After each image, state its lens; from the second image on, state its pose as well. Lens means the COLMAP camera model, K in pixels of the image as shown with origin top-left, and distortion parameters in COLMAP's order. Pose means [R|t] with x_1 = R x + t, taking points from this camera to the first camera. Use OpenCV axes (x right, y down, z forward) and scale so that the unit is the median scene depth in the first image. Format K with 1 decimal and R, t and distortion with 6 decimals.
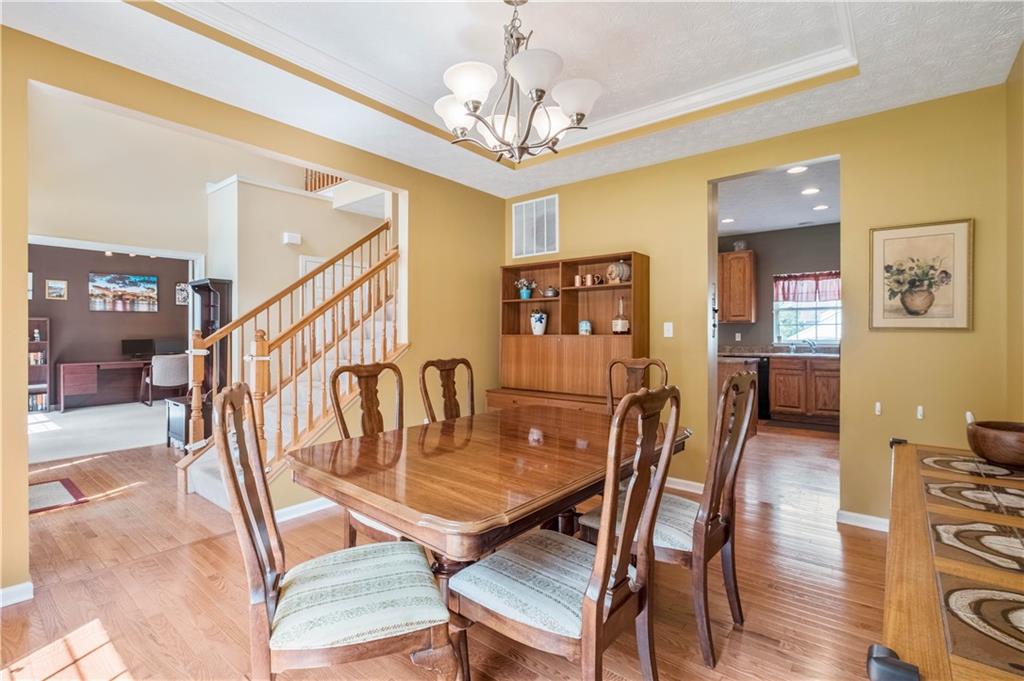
lens RADIAL K [[481.2, 0, 514.7], [0, 481.2, 335.5], [0, 0, 1]] dist [0.001684, 0.000821]
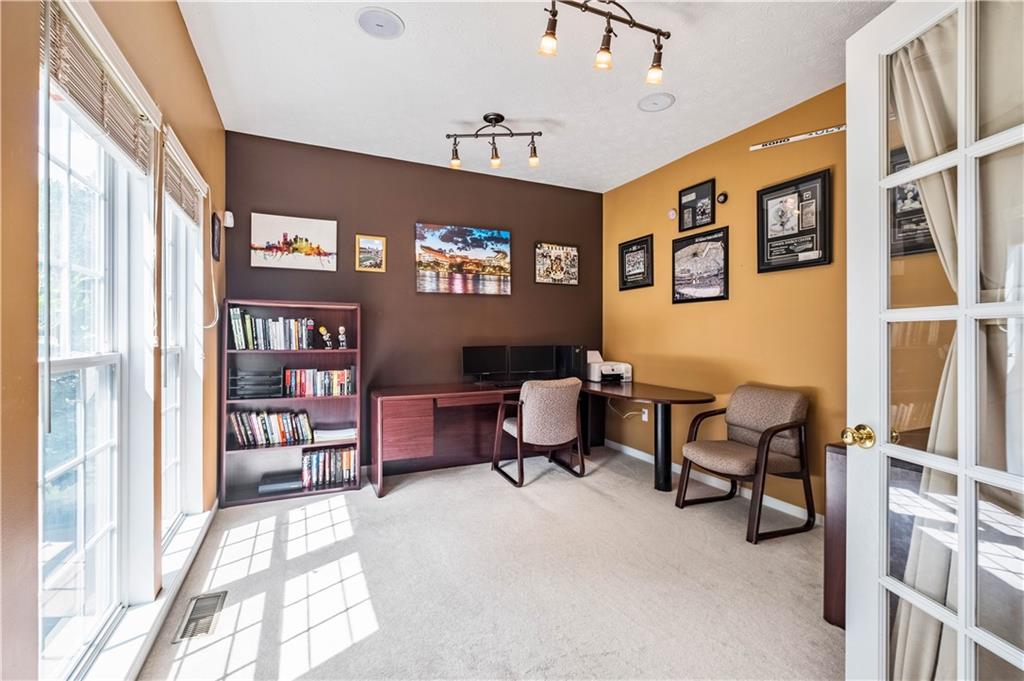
lens RADIAL K [[451.9, 0, 505.2], [0, 451.9, 338.7], [0, 0, 1]] dist [0.001043, 0.000580]
pose [[0.892448, -0.002532, -0.451144, -0.553947], [-0.001472, 0.999963, -0.008523, 0.004467], [0.451148, 0.008271, 0.892411, 0.581431]]
